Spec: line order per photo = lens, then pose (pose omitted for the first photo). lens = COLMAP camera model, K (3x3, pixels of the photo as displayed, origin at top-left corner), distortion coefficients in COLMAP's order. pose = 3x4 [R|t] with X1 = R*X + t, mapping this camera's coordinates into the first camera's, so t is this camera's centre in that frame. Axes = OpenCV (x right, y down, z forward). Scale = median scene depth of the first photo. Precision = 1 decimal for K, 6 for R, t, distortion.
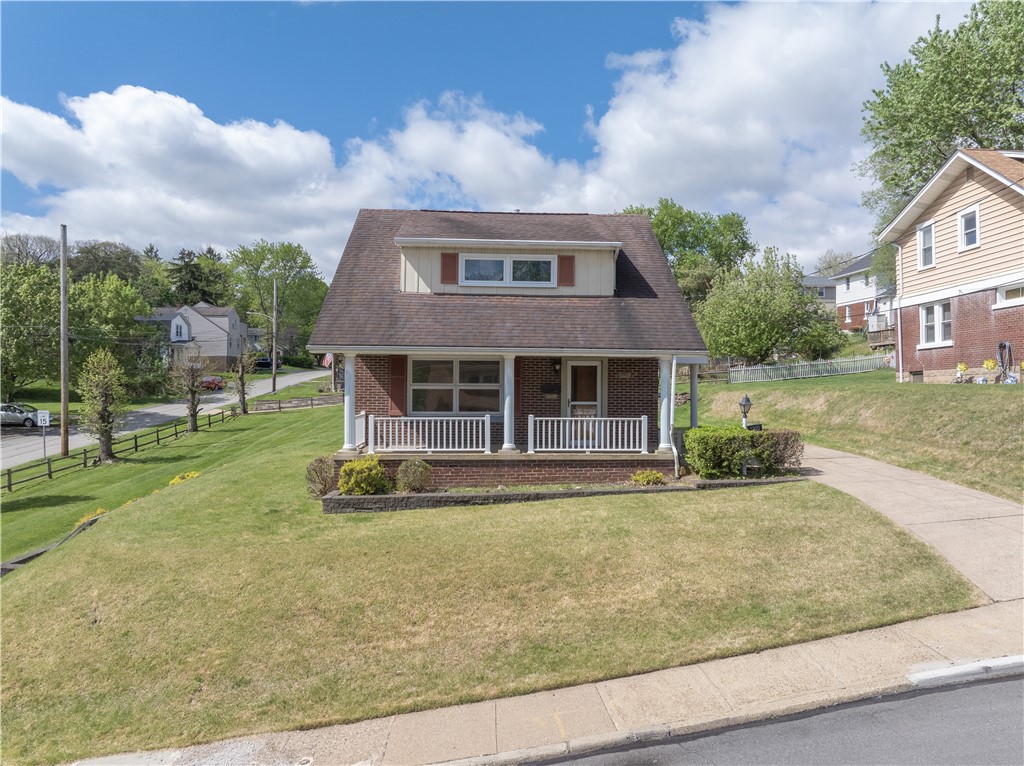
lens RADIAL K [[720.6, 0, 524.4], [0, 720.6, 386.2], [0, 0, 1]] dist [-0.021093, -0.000265]
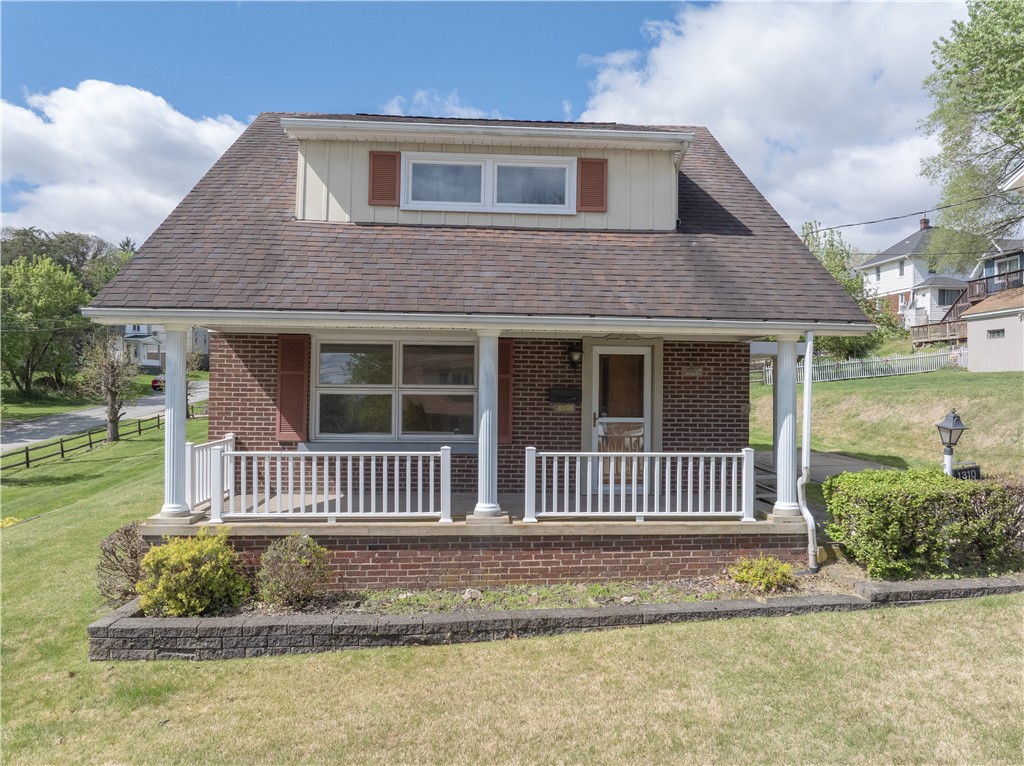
lens RADIAL K [[720.6, 0, 524.4], [0, 720.6, 386.2], [0, 0, 1]] dist [-0.021093, -0.000265]
pose [[0.999916, 0.003994, 0.012354, -0.001575], [-0.003991, 0.999992, -0.000253, -0.002957], [-0.012355, 0.000204, 0.999924, 0.439973]]
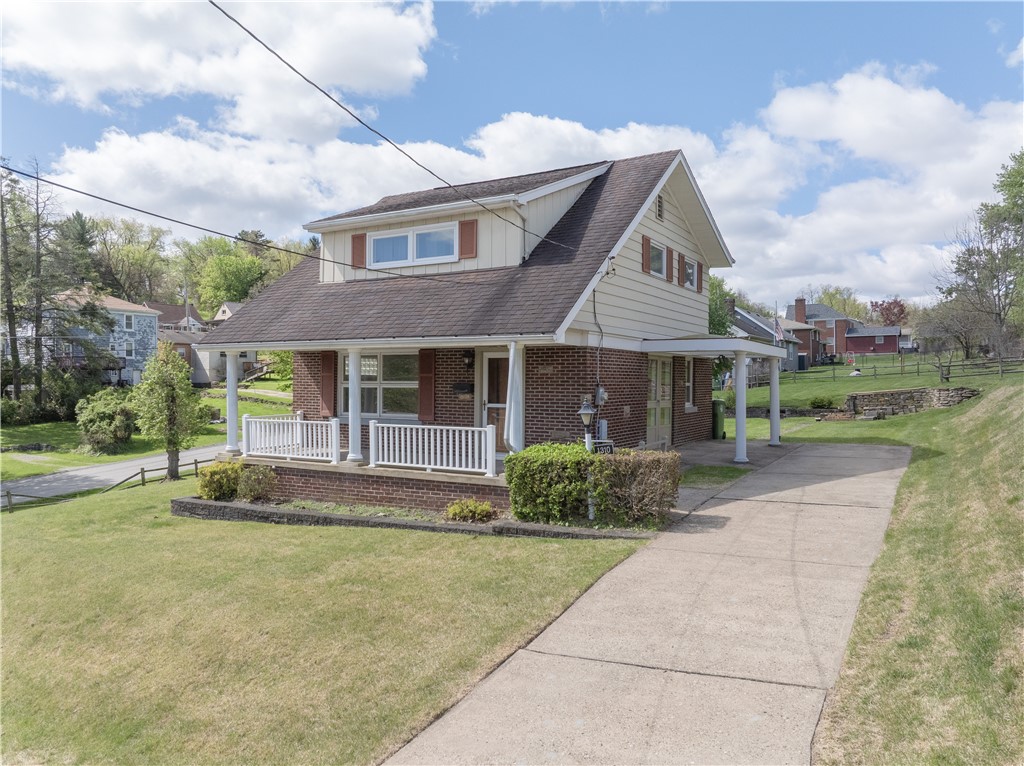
lens RADIAL K [[720.6, 0, 524.4], [0, 720.6, 386.2], [0, 0, 1]] dist [-0.021093, -0.000265]
pose [[0.839874, 0.000632, -0.542781, 0.543187], [0.004706, 0.999953, 0.008447, -0.004471], [0.542761, -0.009649, 0.839832, 0.365622]]
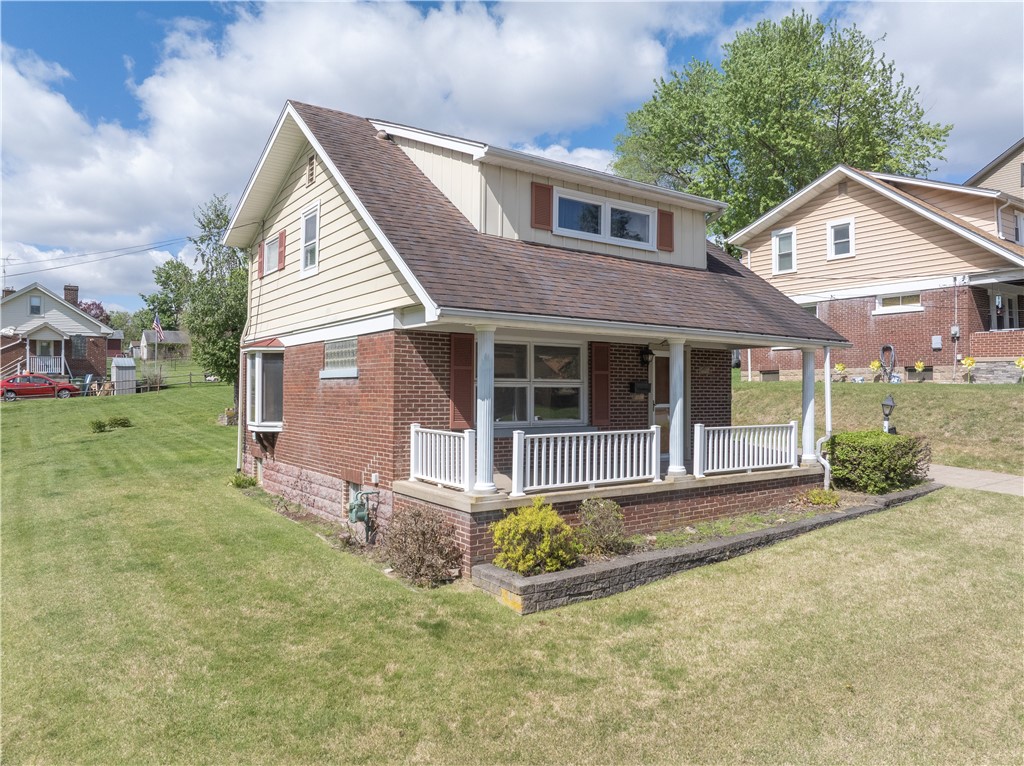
lens RADIAL K [[721.8, 0, 512.0], [0, 721.8, 383.0], [0, 0, 1]] dist [0.005133, 0.003065]
pose [[0.837366, 0.005017, 0.546620, -0.489475], [-0.004784, 0.999987, -0.001850, 0.001361], [-0.546622, -0.001066, 0.837379, 0.452216]]
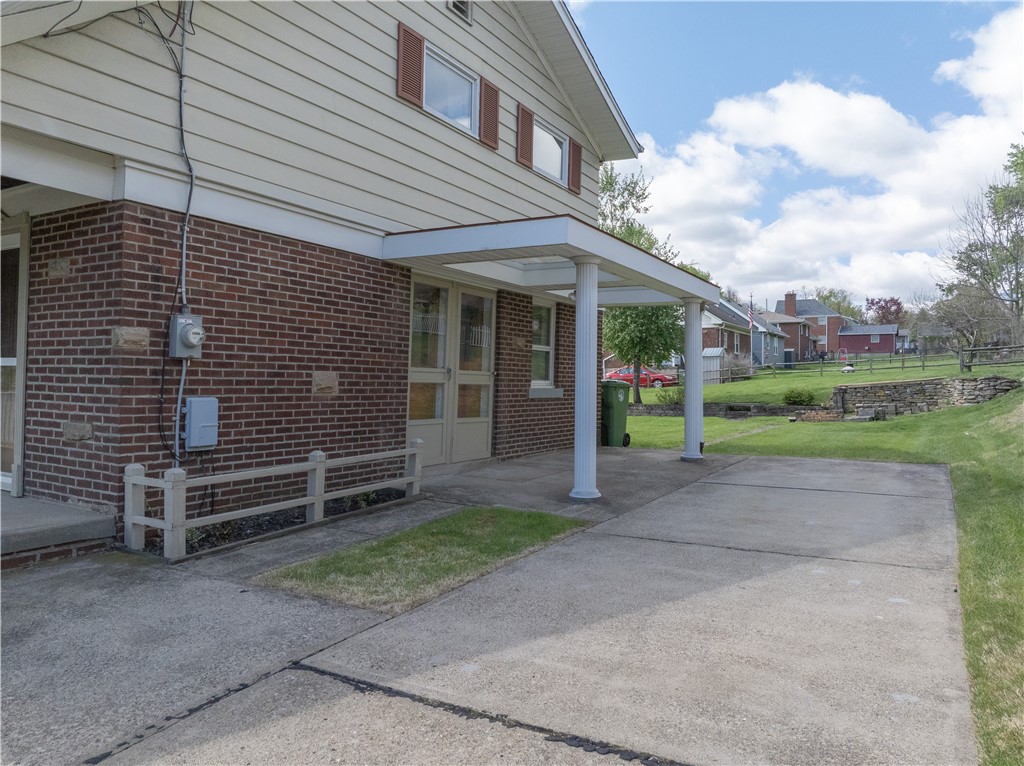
lens RADIAL K [[723.3, 0, 512.0], [0, 723.3, 383.0], [0, 0, 1]] dist [-0.025210, -0.005802]
pose [[0.836394, 0.012281, -0.547991, 0.477529], [-0.011959, 0.999920, 0.004156, 0.030170], [0.547998, 0.003077, 0.836474, 0.875865]]
